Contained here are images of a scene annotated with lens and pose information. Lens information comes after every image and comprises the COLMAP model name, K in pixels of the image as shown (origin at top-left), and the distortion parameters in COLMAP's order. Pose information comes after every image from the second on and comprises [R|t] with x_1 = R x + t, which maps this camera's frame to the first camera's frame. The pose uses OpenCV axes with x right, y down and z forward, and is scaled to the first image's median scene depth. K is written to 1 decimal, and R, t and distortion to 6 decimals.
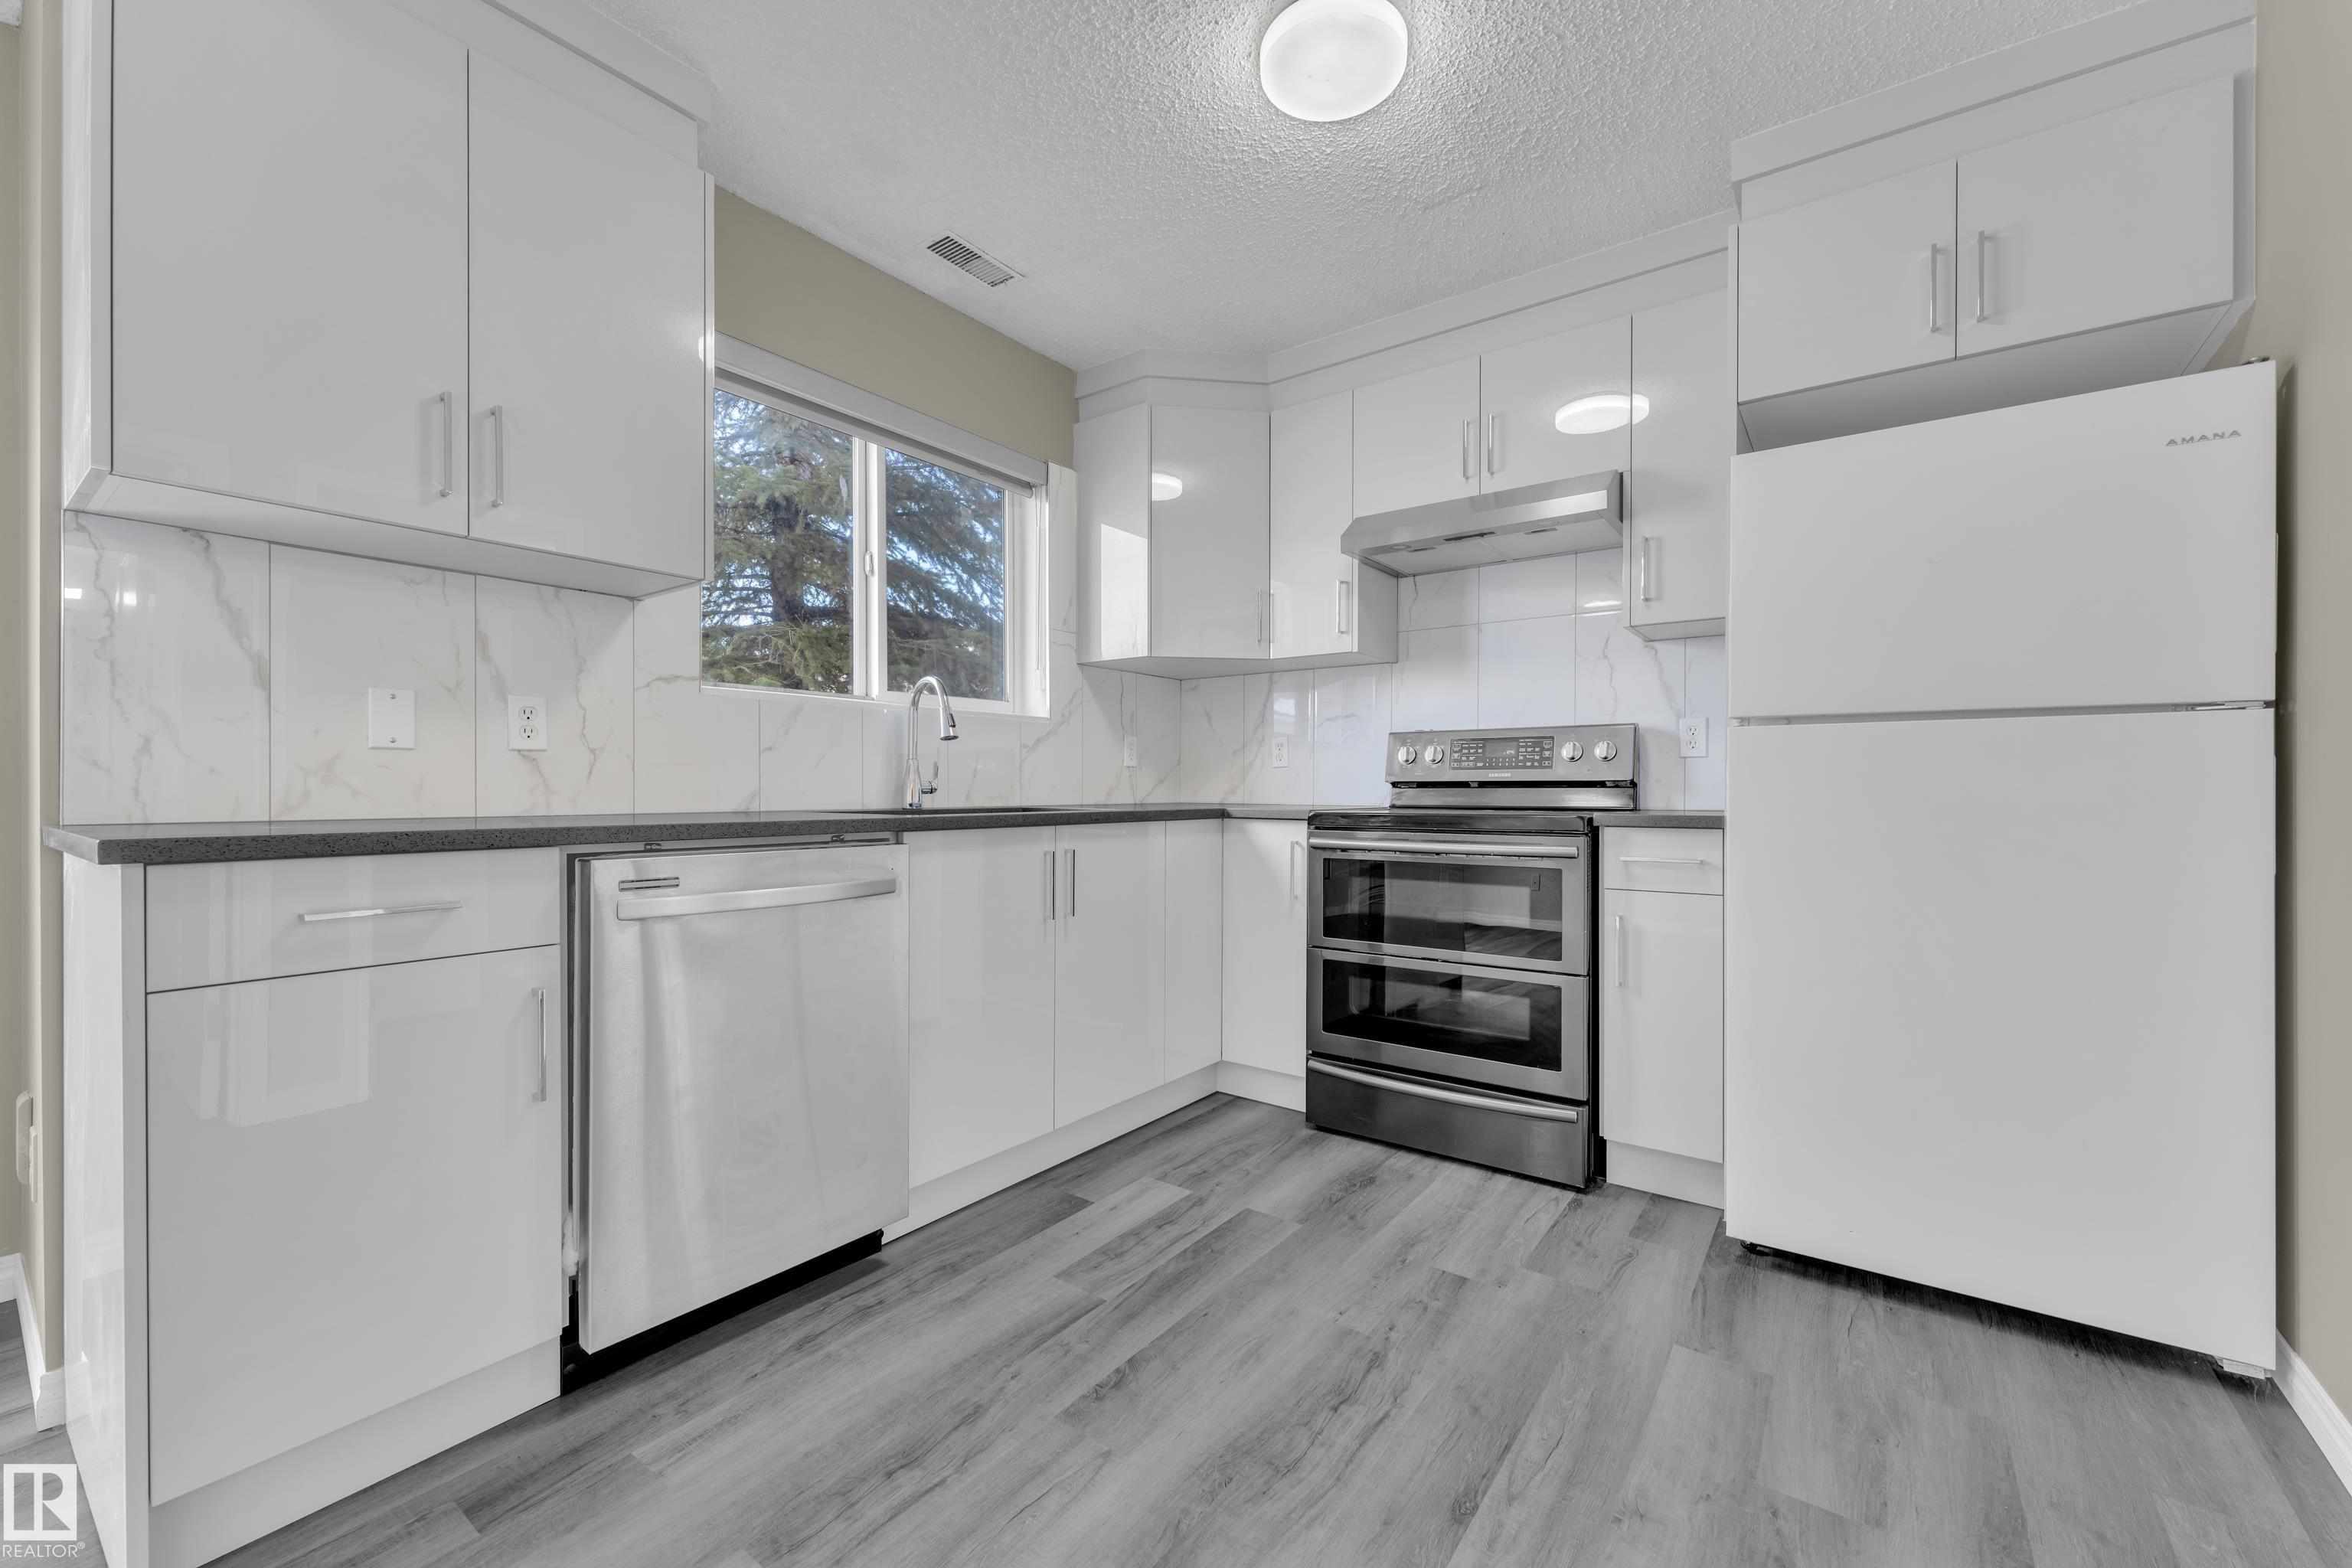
lens RADIAL K [[947.8, 0, 1172.0], [0, 947.8, 789.7], [0, 0, 1]] dist [0.004004, -0.000352]
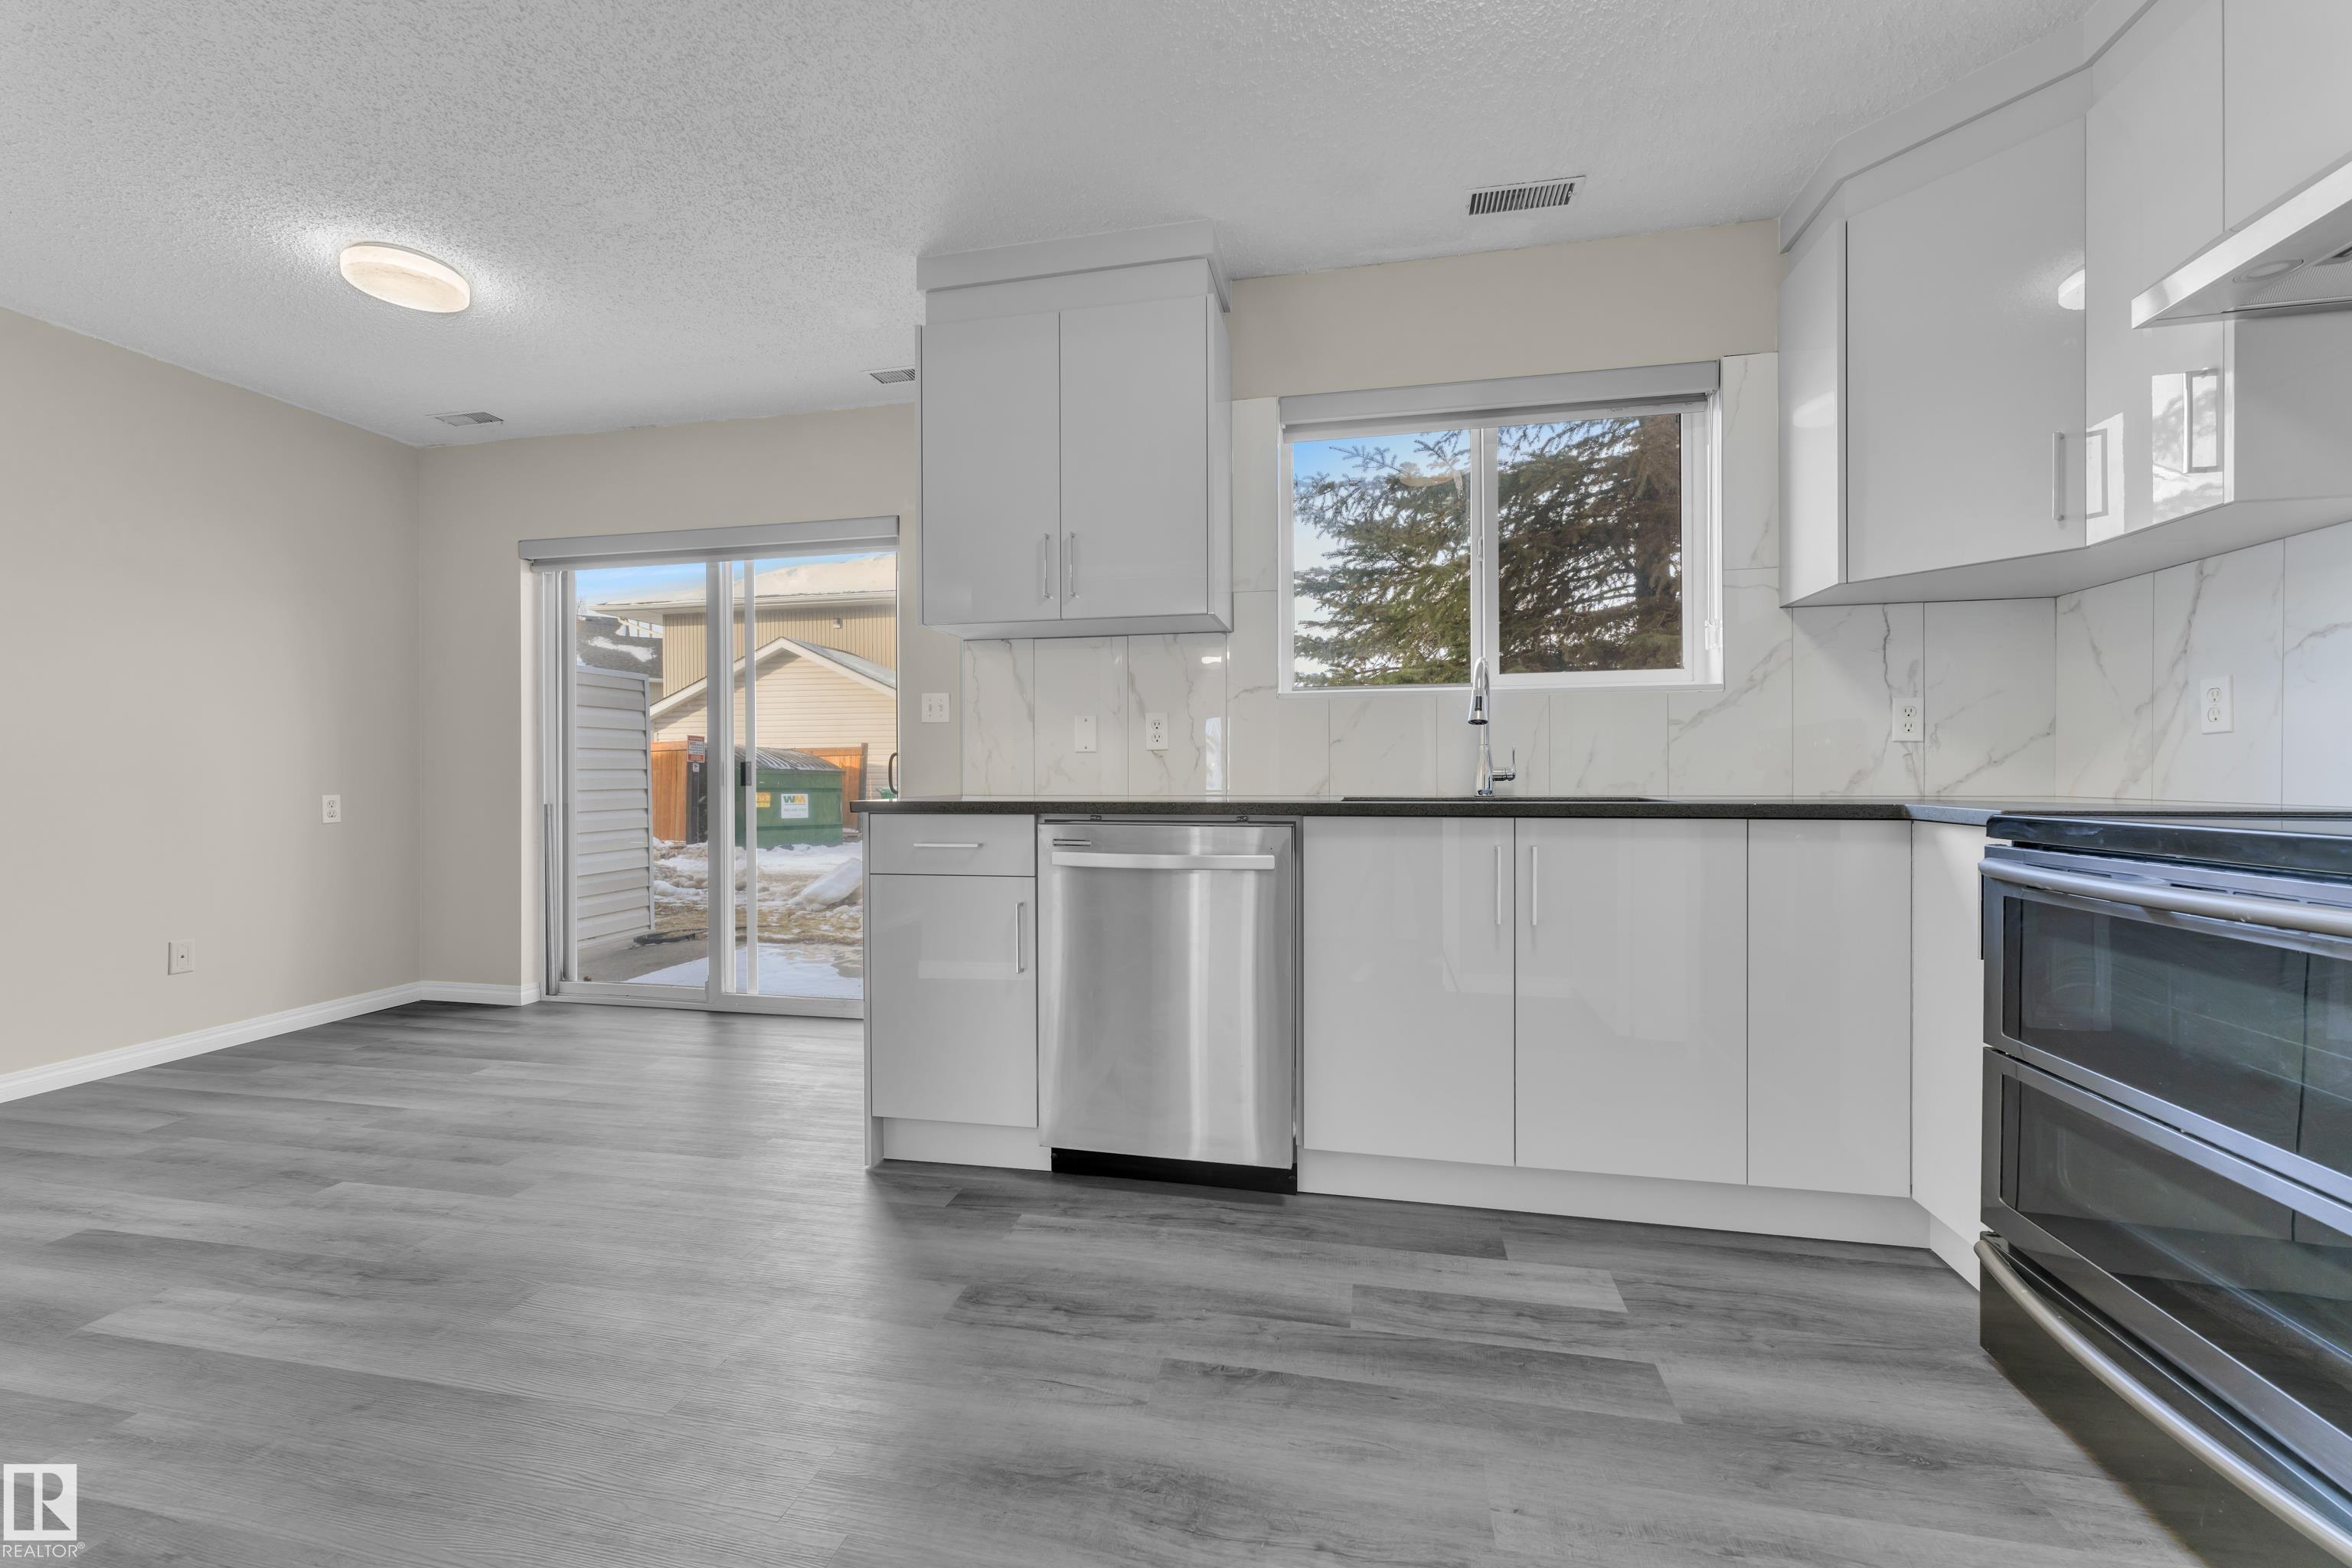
lens RADIAL K [[947.8, 0, 1172.7], [0, 947.8, 777.5], [0, 0, 1]] dist [0.004004, -0.000352]
pose [[0.411740, -0.000140, -0.911301, 0.593558], [0.002771, 0.999996, 0.001099, -0.001079], [0.911297, -0.002978, 0.411738, 0.387499]]
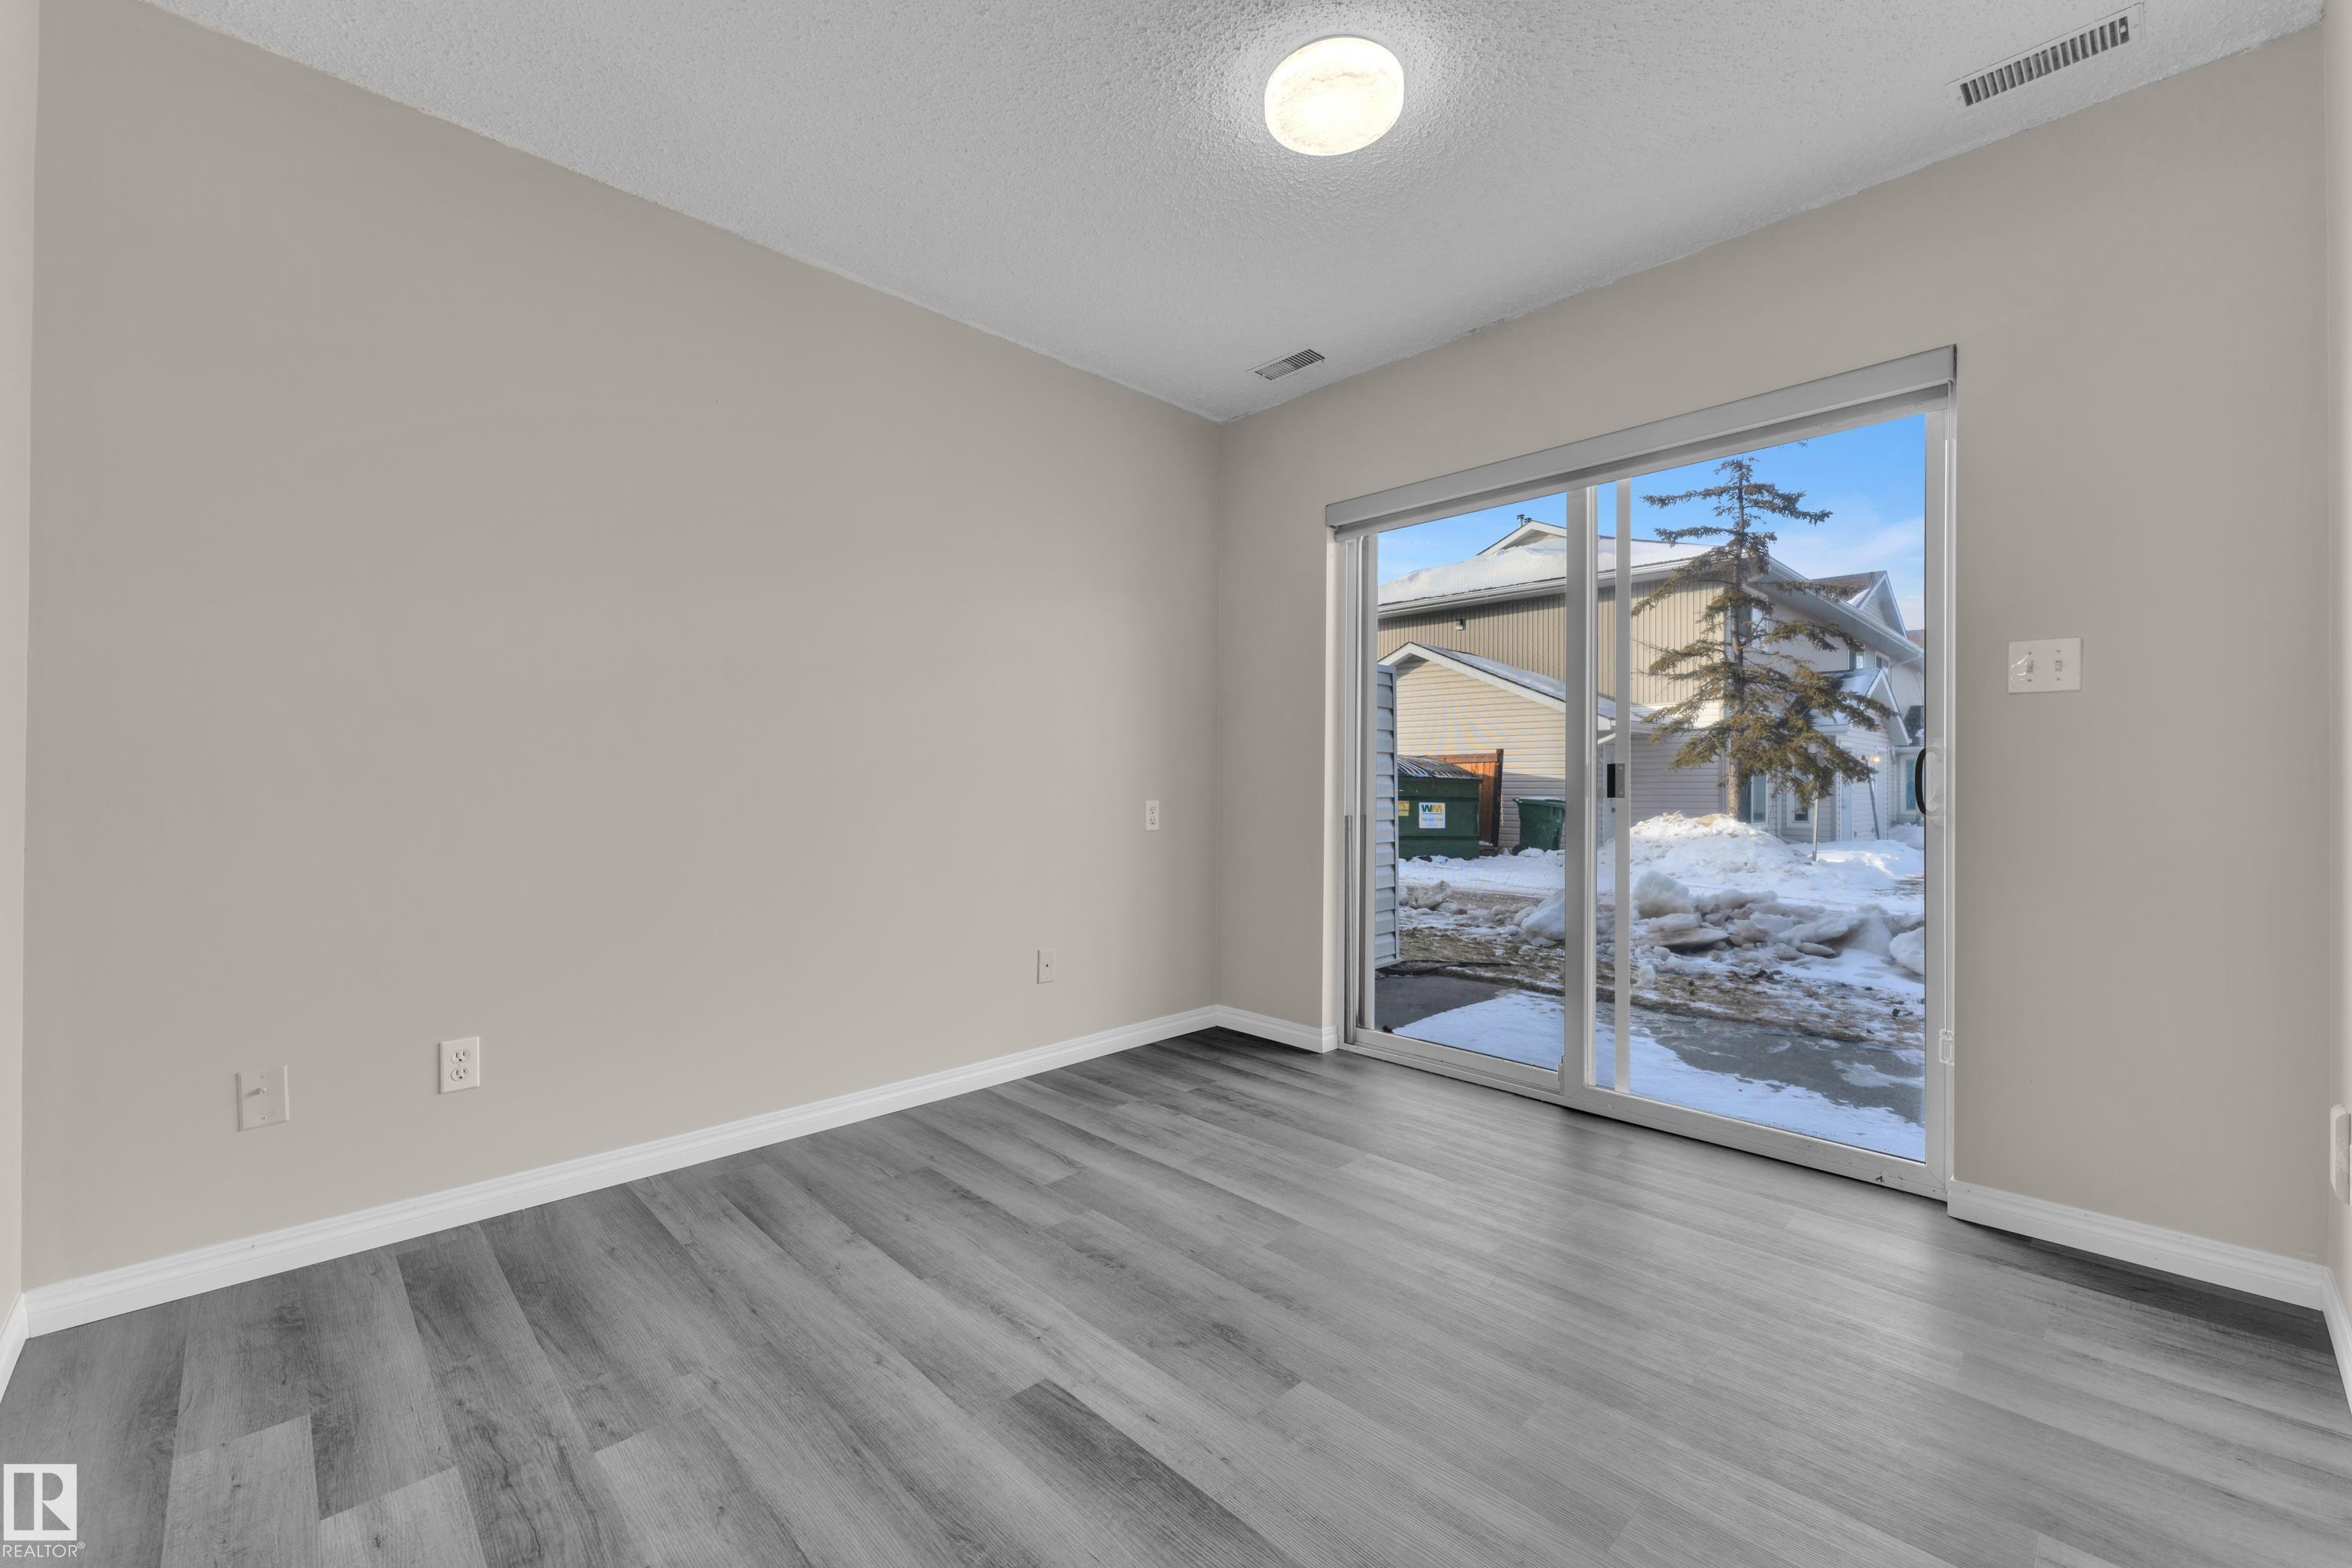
lens RADIAL K [[947.8, 0, 1165.6], [0, 947.8, 774.9], [0, 0, 1]] dist [0.004004, -0.000352]
pose [[-0.167855, -0.010359, -0.985757, -0.043902], [-0.006756, 0.999933, -0.009358, -0.000484], [0.985789, 0.005089, -0.167914, -0.014894]]
